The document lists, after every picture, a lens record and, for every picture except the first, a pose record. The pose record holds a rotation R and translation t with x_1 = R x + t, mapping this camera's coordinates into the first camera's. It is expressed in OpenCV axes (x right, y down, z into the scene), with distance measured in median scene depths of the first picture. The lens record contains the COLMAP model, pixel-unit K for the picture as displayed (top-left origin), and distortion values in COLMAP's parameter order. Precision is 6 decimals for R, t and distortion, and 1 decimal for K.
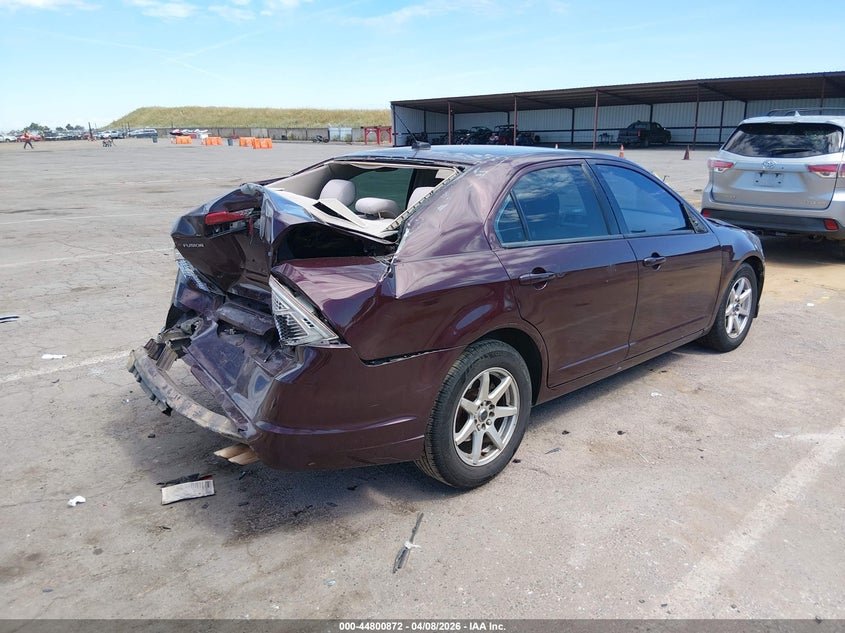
lens RADIAL K [[696.6, 0, 422.5], [0, 696.6, 316.5], [0, 0, 1]] dist [0.004105, 0.000506]
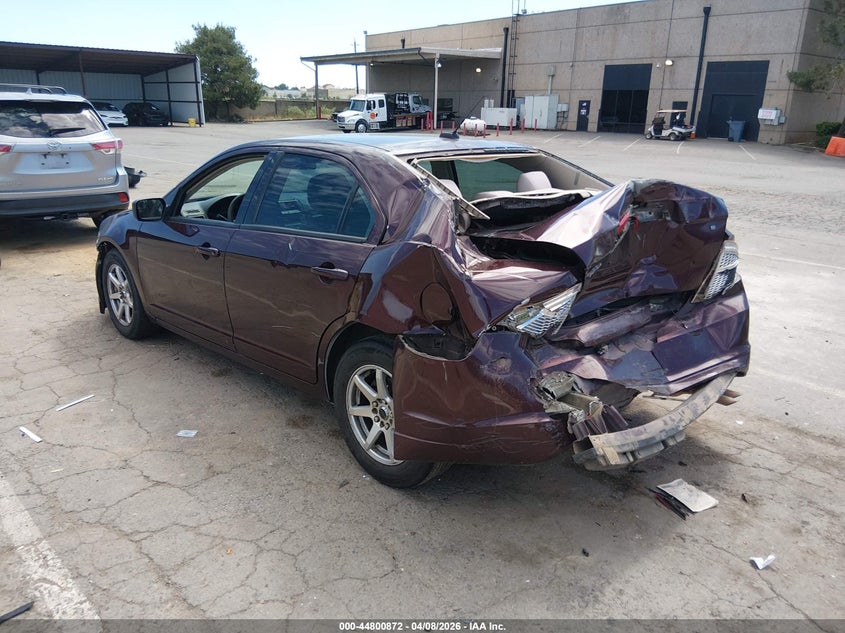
lens RADIAL K [[707.0, 0, 422.5], [0, 707.0, 316.5], [0, 0, 1]] dist [-0.010985, -0.006546]
pose [[-0.097635, -0.274429, 0.956638, -0.538330], [0.233140, 0.928176, 0.290059, -0.163477], [-0.967529, 0.251351, -0.026642, 0.601913]]
